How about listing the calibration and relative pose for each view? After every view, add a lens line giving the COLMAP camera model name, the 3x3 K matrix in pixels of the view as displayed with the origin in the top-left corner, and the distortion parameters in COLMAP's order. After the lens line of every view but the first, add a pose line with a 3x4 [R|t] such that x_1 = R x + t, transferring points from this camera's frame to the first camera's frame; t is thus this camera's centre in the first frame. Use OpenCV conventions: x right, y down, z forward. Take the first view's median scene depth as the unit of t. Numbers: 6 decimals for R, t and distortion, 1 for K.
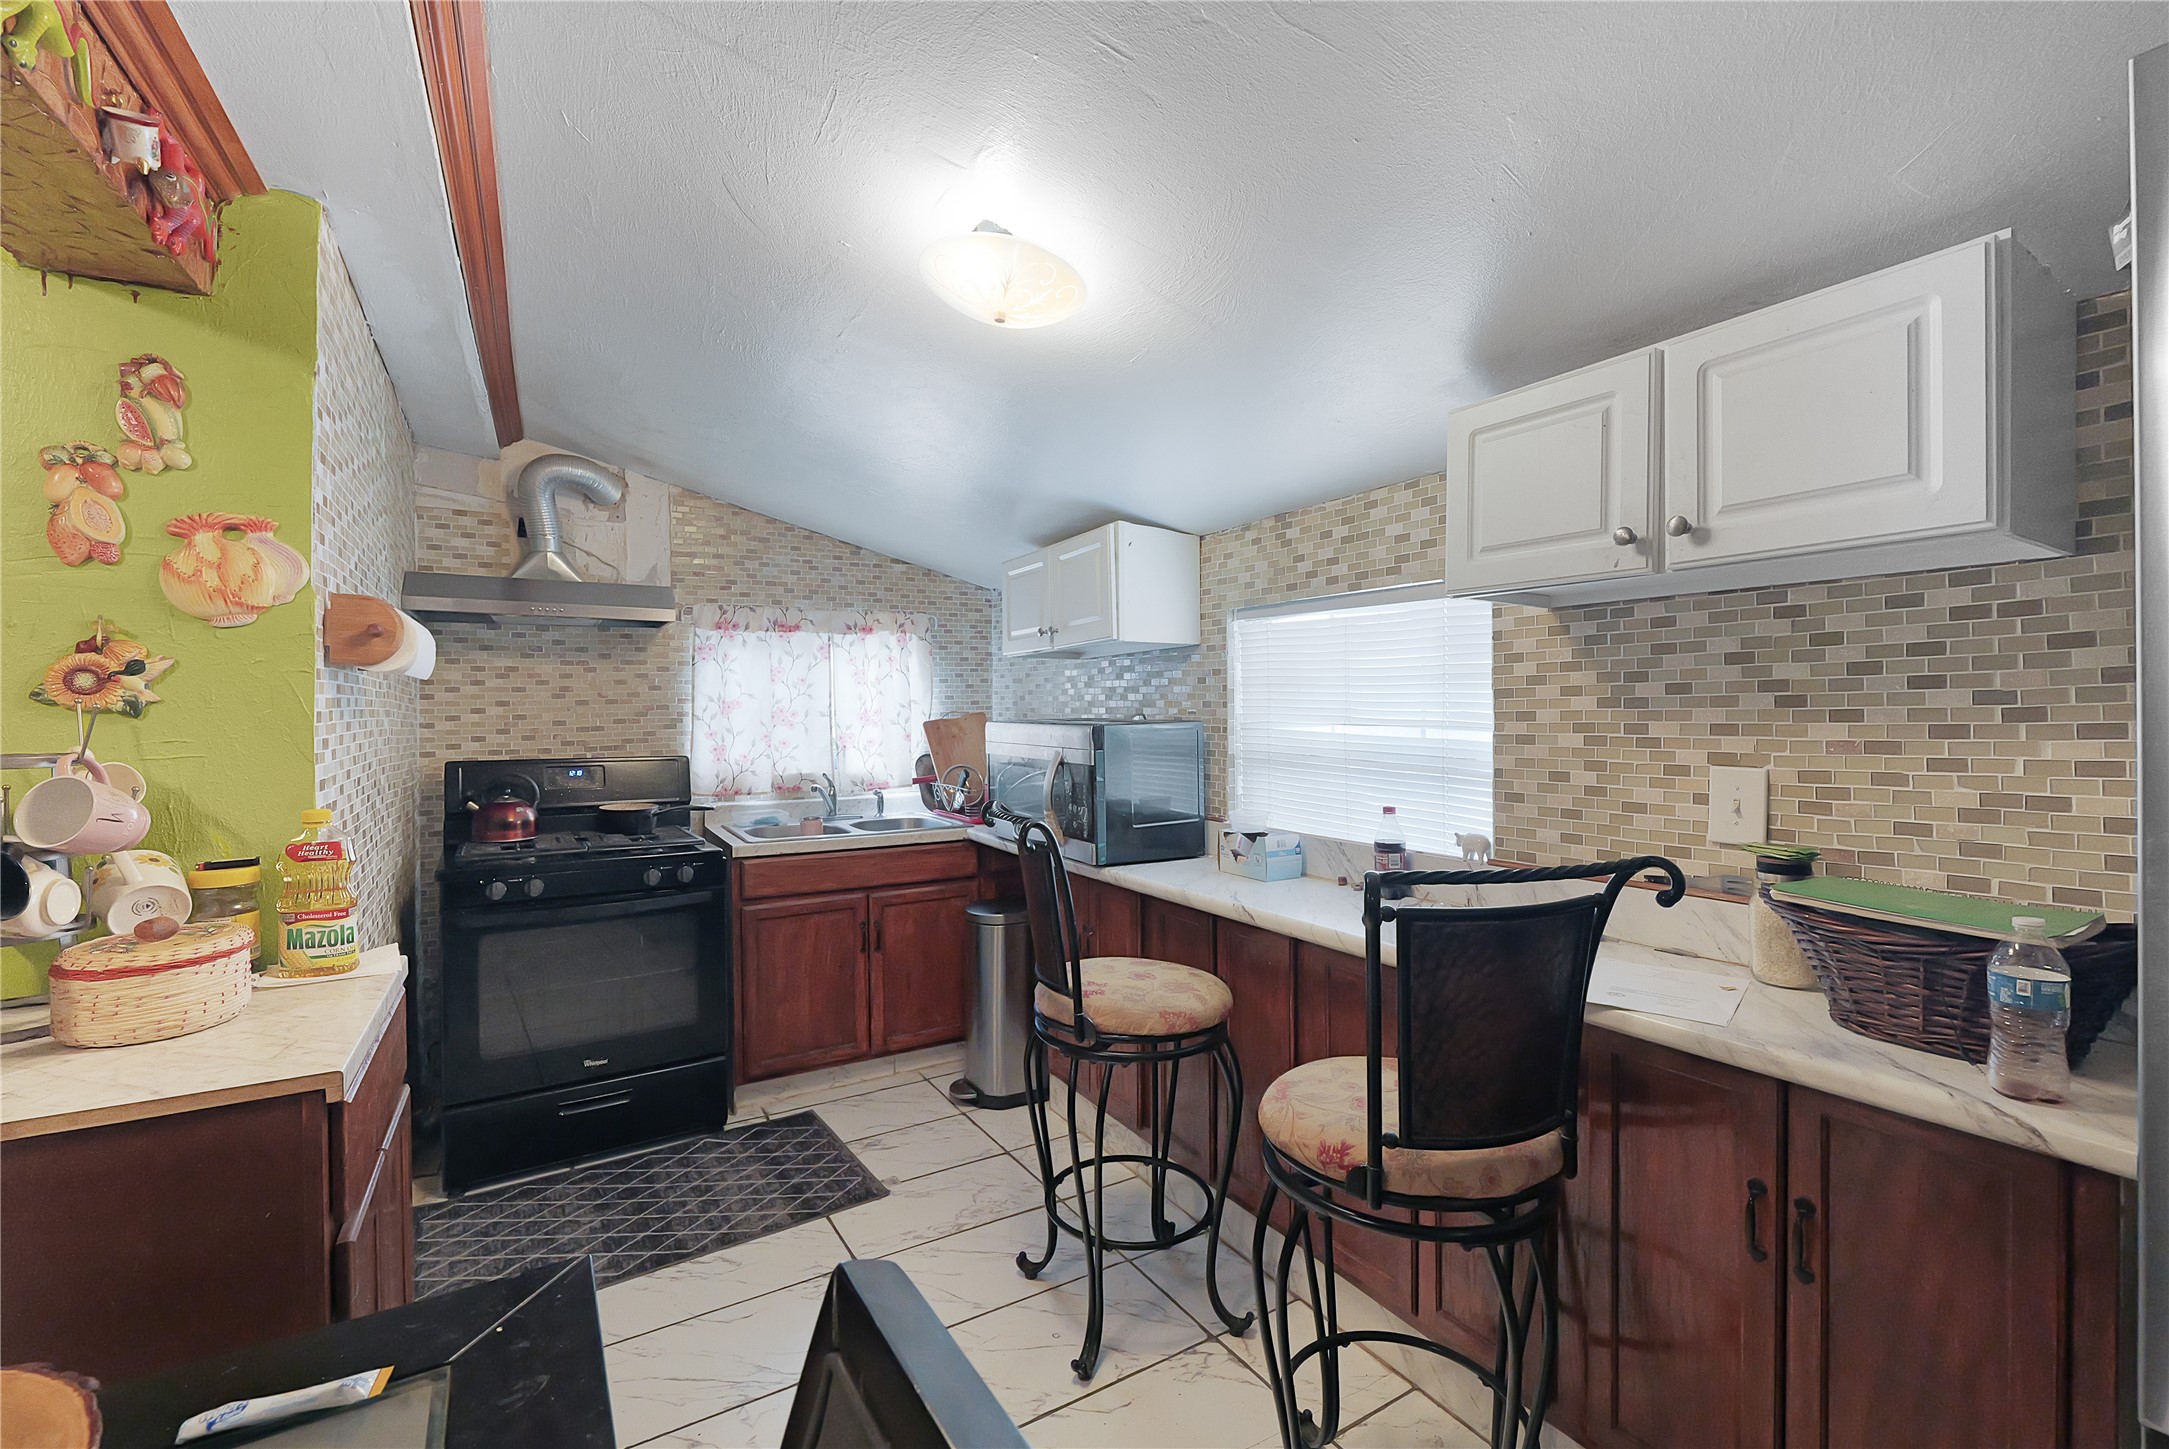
lens RADIAL K [[902.6, 0, 1084.5], [0, 902.6, 724.5], [0, 0, 1]] dist [-0.007168, -0.000091]
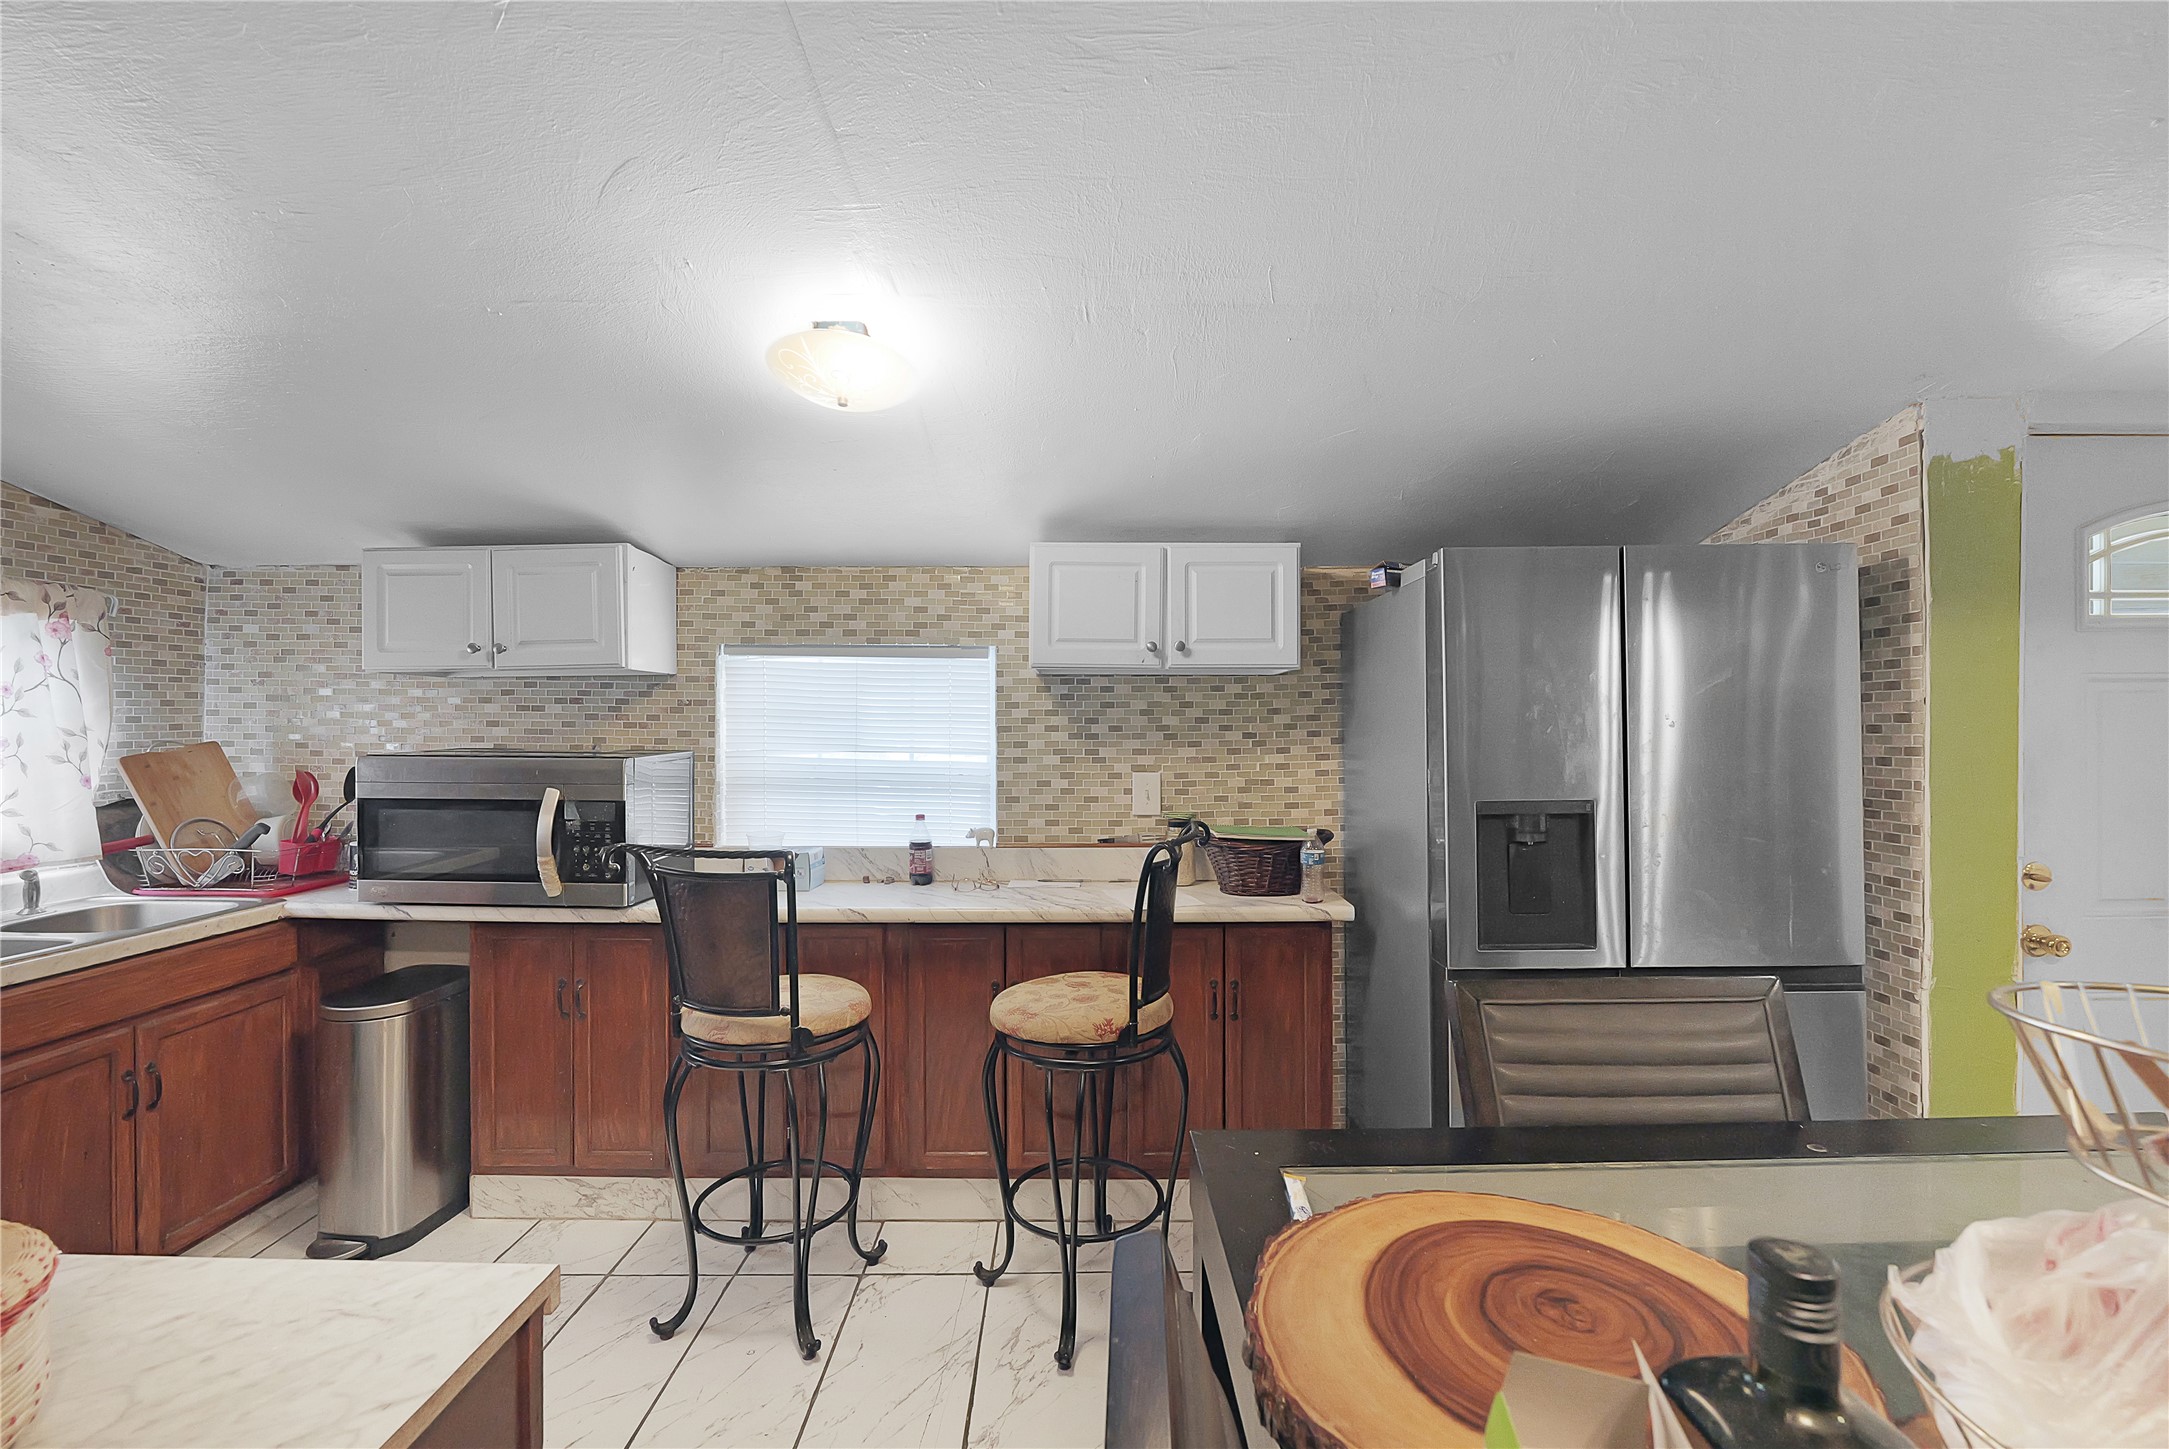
lens RADIAL K [[889.6, 0, 1084.5], [0, 889.6, 724.5], [0, 0, 1]] dist [-0.009004, -0.000176]
pose [[0.521980, 0.002293, 0.852954, -0.706841], [0.010107, 0.999910, -0.008873, -0.028236], [-0.852898, 0.013252, 0.521910, 0.136244]]
